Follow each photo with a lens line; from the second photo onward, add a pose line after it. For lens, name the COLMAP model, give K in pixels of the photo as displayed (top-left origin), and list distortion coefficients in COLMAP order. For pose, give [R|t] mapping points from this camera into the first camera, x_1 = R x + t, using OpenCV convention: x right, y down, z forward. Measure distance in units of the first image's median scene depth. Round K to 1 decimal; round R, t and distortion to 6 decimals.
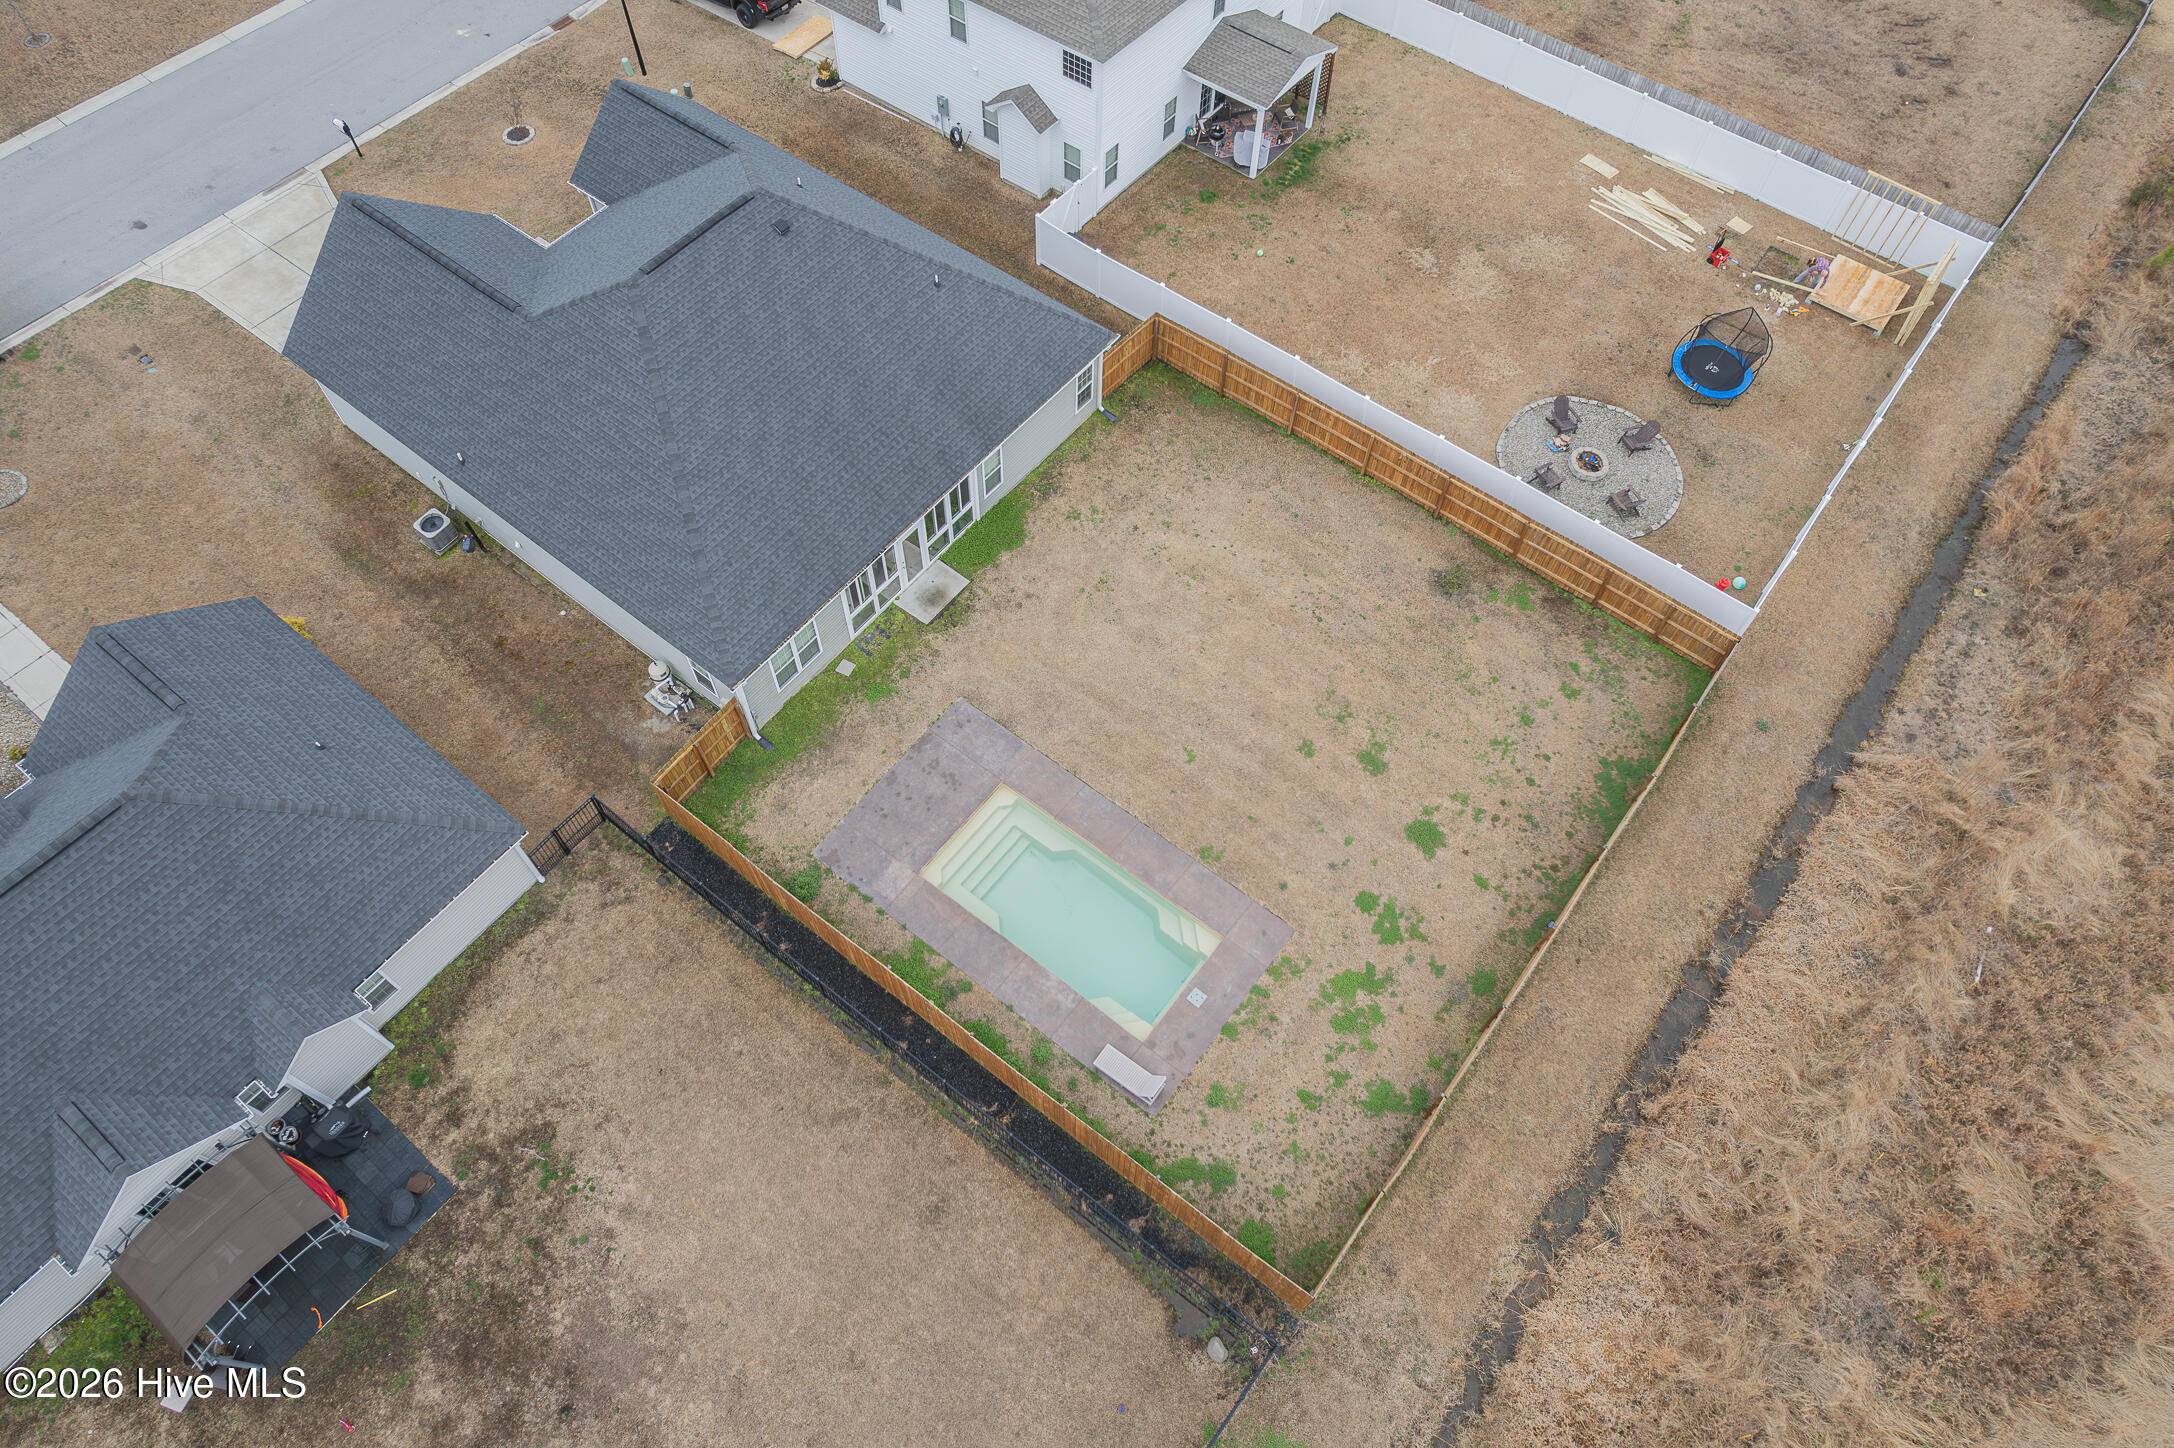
lens RADIAL K [[1391.6, 0, 1086.5], [0, 1391.6, 731.9], [0, 0, 1]] dist [-0.080363, 0.091596]
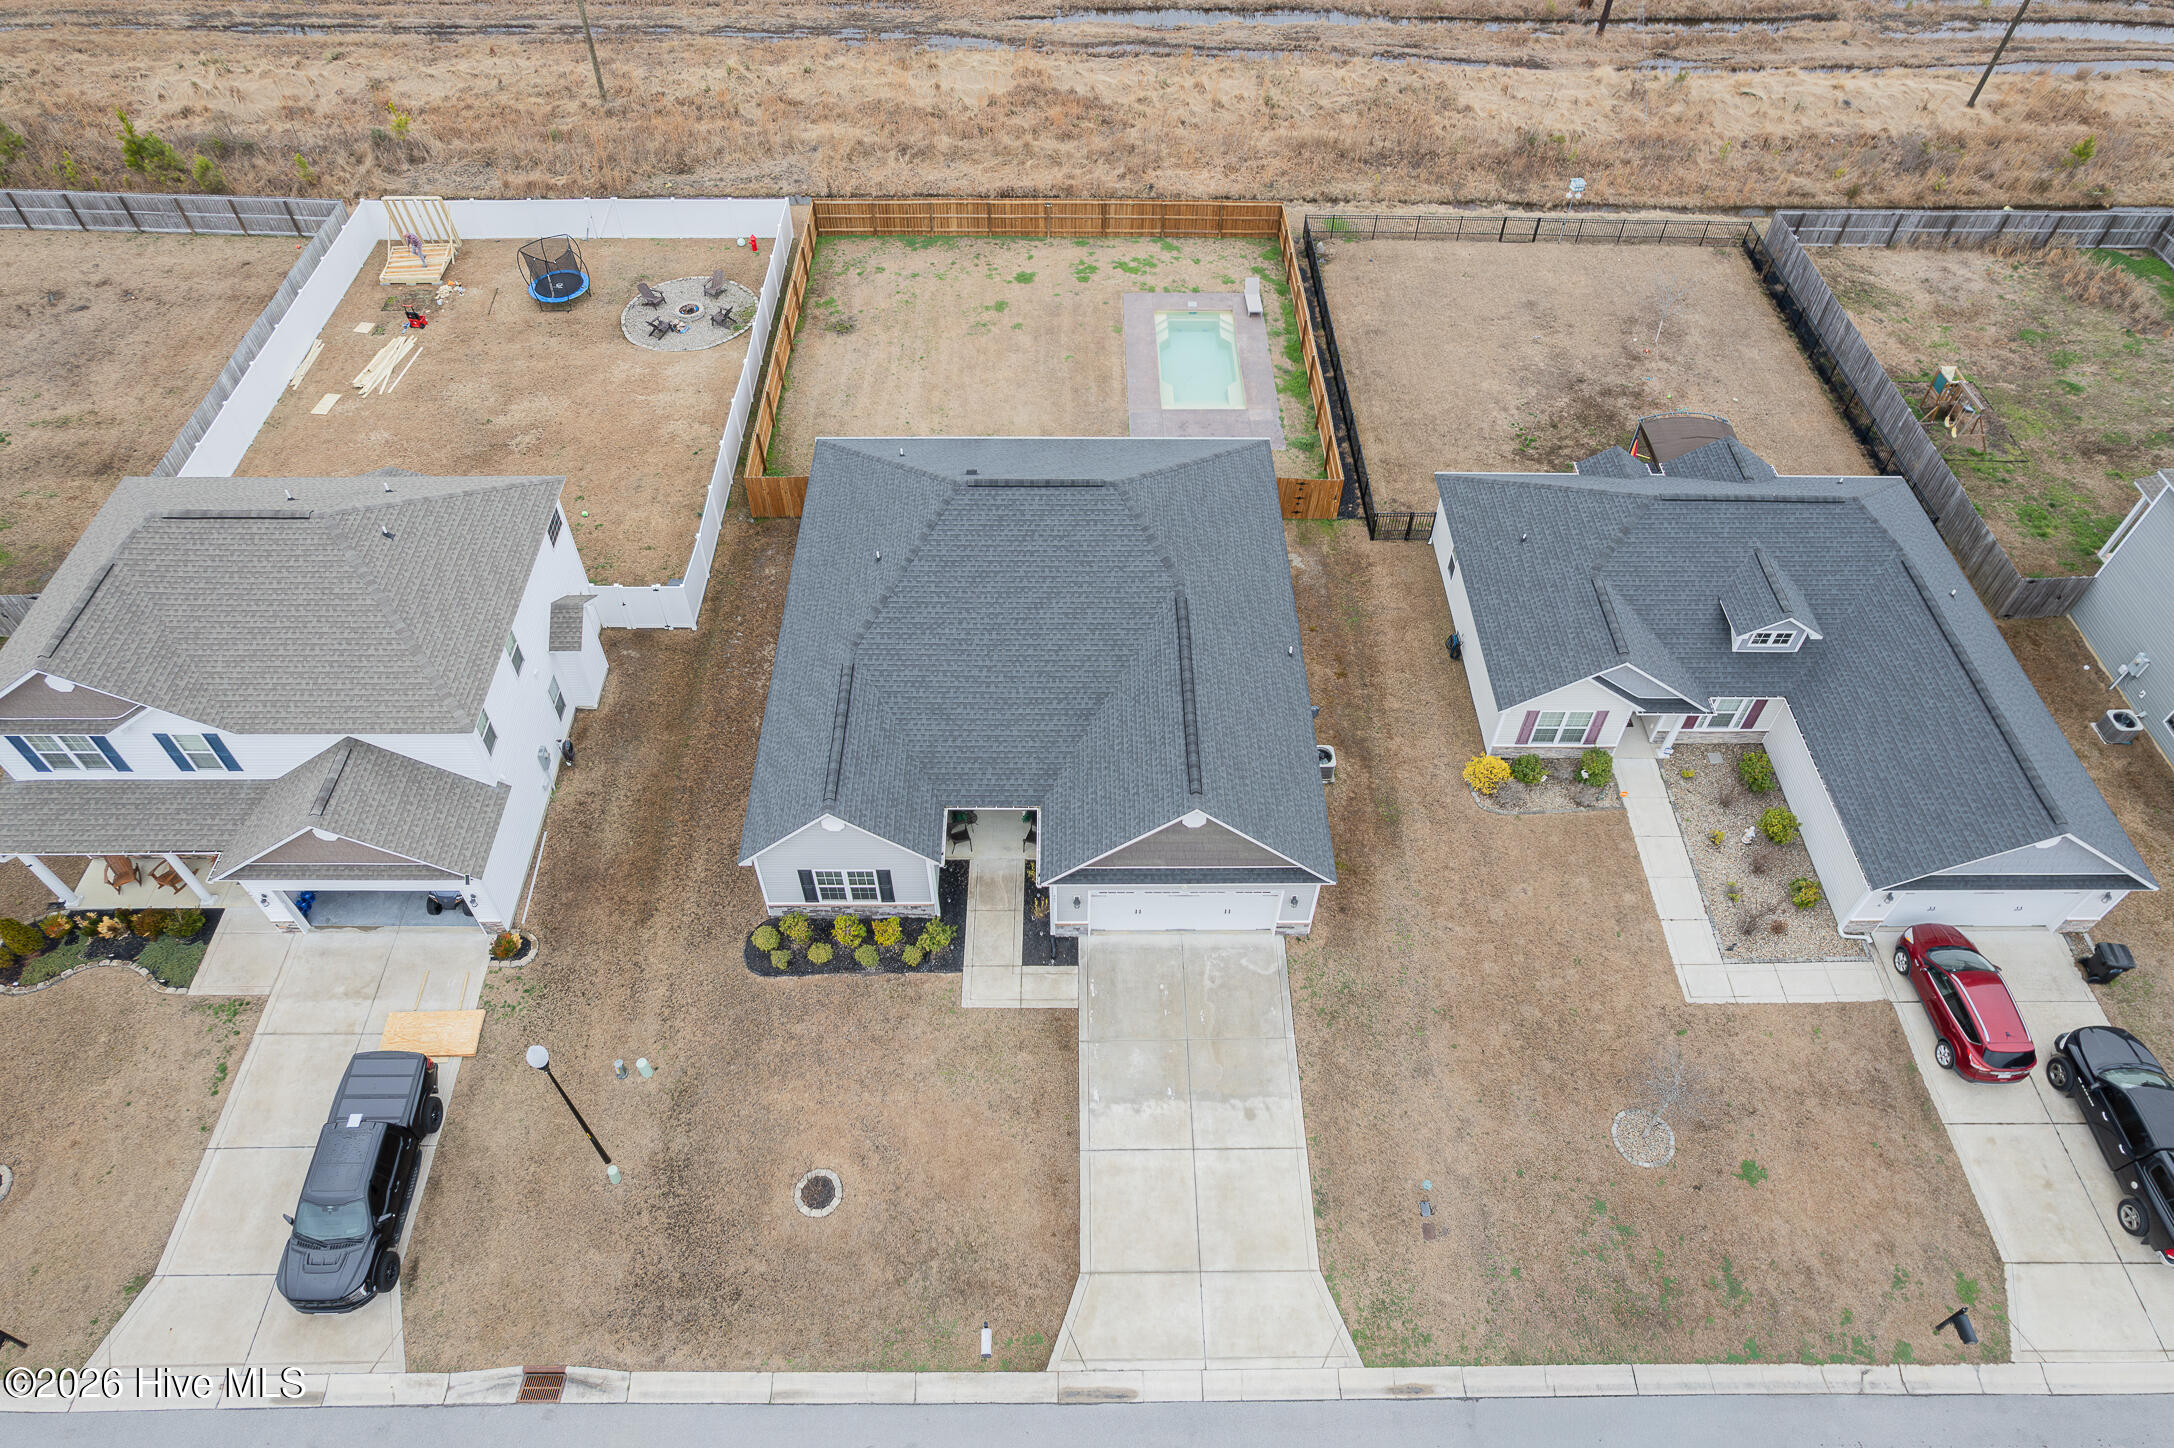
lens RADIAL K [[1391.6, 0, 1086.5], [0, 1391.6, 731.9], [0, 0, 1]] dist [-0.080363, 0.091596]
pose [[-0.621895, -0.608862, 0.492477, -0.947903], [0.663305, -0.075272, 0.744554, -1.144836], [-0.416261, 0.789697, 0.450672, 0.630221]]
